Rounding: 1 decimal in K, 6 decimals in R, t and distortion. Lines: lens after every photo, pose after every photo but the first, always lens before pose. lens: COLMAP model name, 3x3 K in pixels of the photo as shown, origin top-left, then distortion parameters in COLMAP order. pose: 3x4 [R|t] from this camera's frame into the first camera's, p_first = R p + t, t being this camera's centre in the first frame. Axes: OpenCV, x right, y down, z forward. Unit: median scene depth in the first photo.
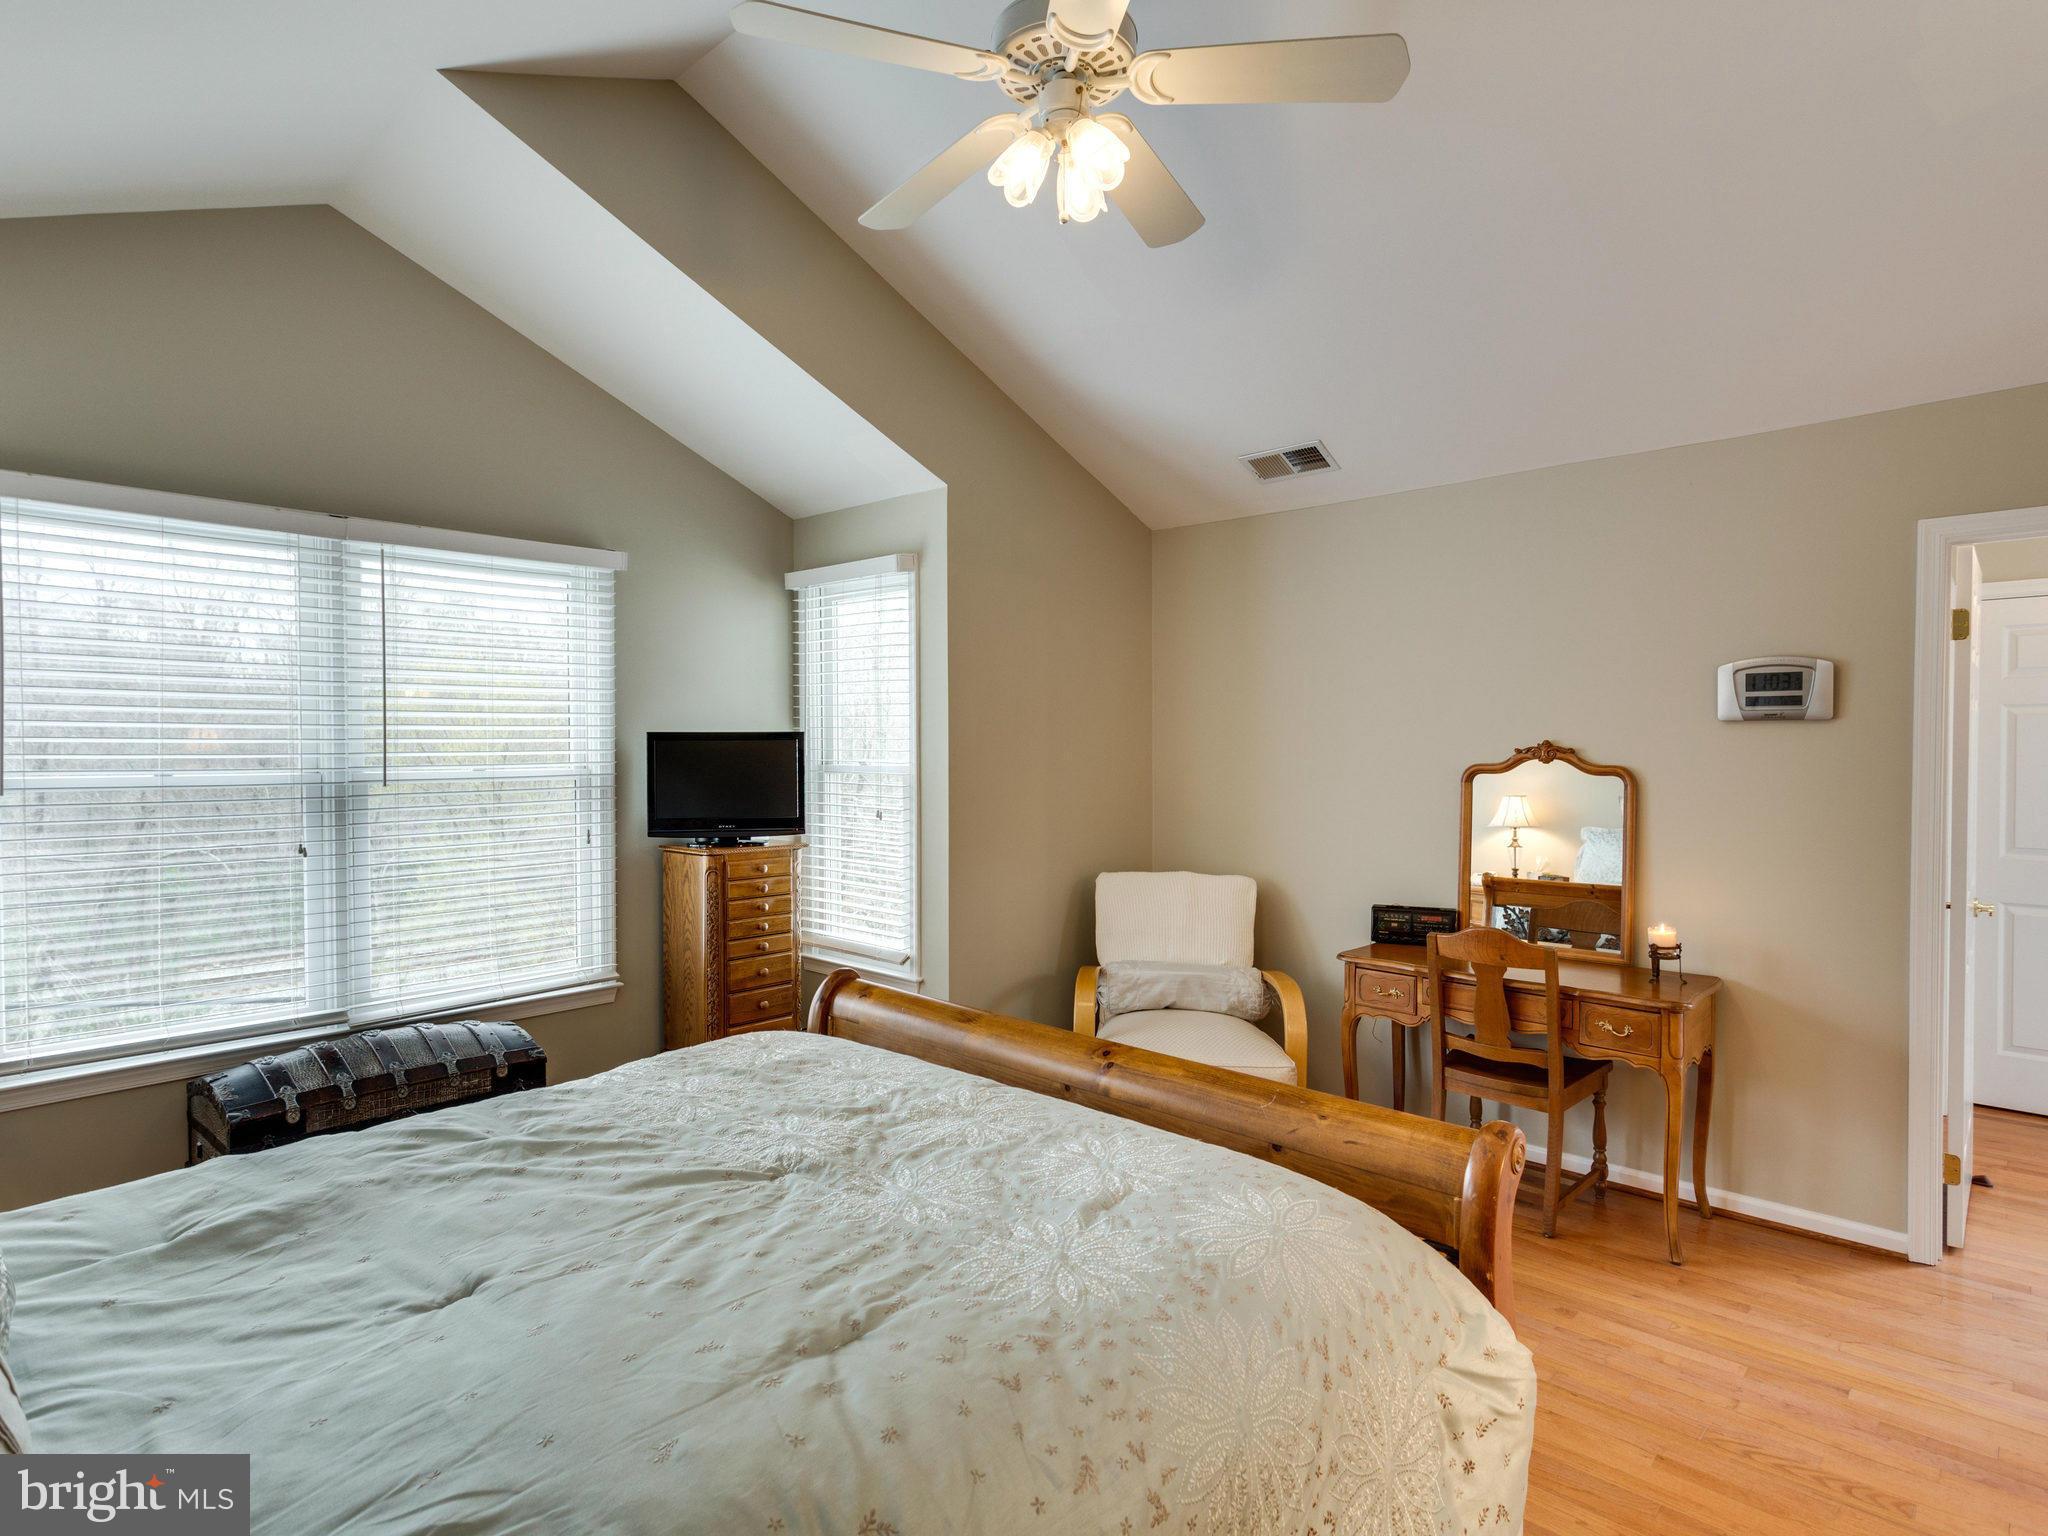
lens RADIAL K [[1125.3, 0, 1024.0], [0, 1125.3, 768.0], [0, 0, 1]] dist [-0.004531, 0.001221]
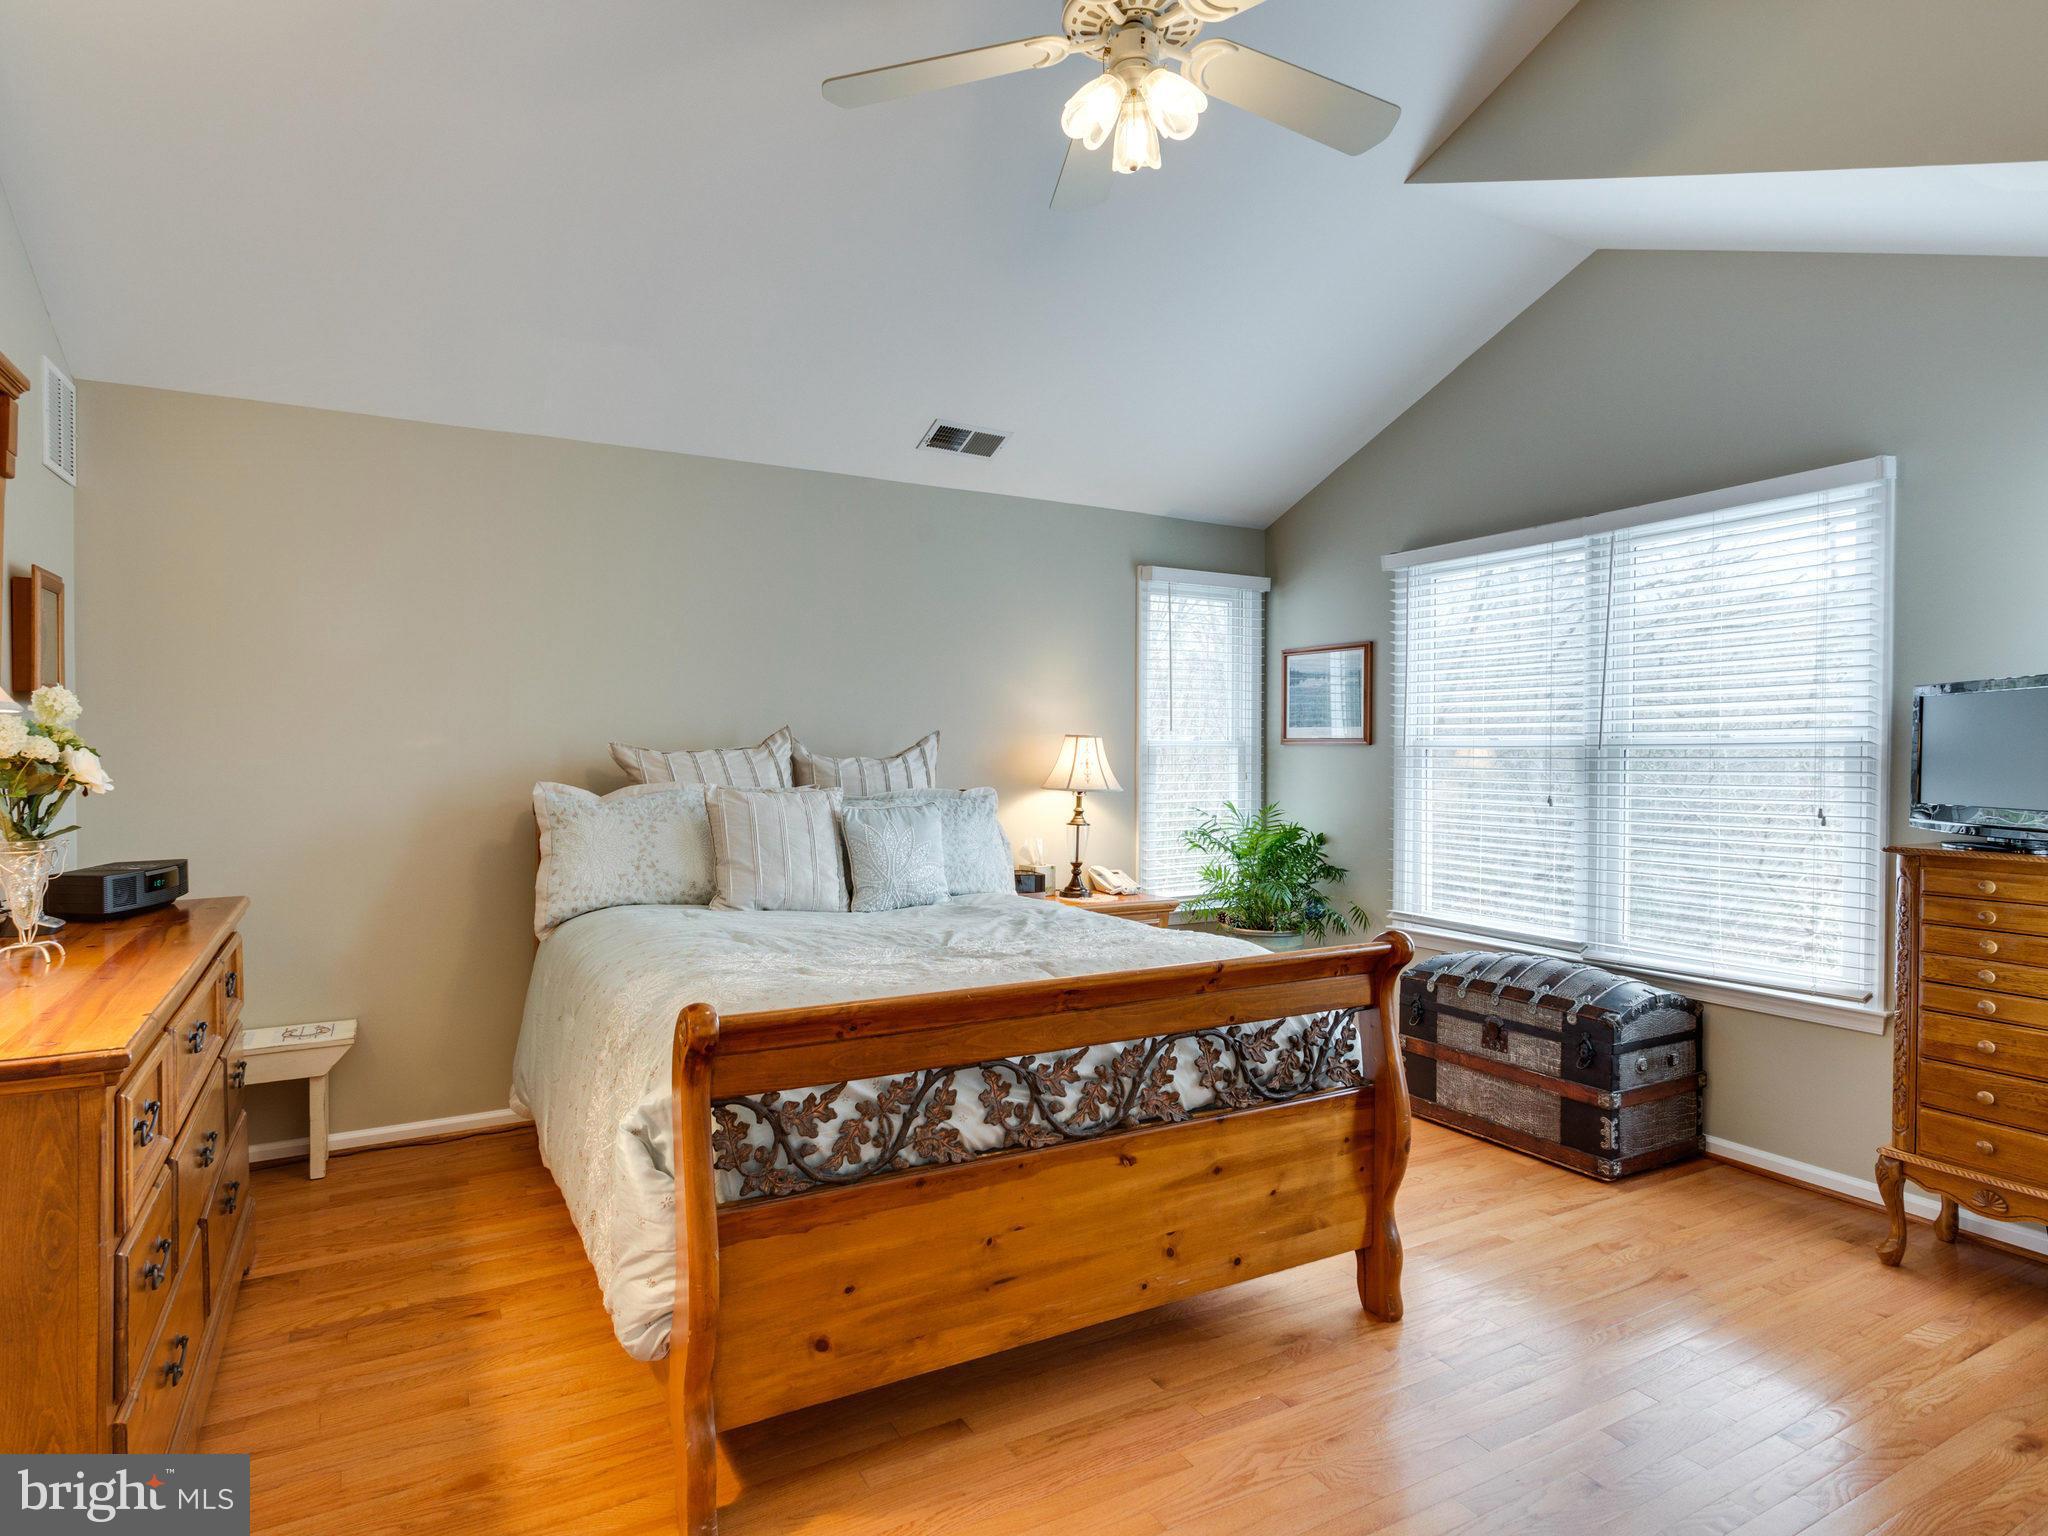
lens RADIAL K [[1125.3, 0, 1024.0], [0, 1125.3, 768.0], [0, 0, 1]] dist [-0.004531, 0.001221]
pose [[-0.320582, 0.014151, -0.947115, 0.704549], [-0.020831, 0.999541, 0.021986, 0.022837], [0.946992, 0.026777, -0.320140, 0.853494]]
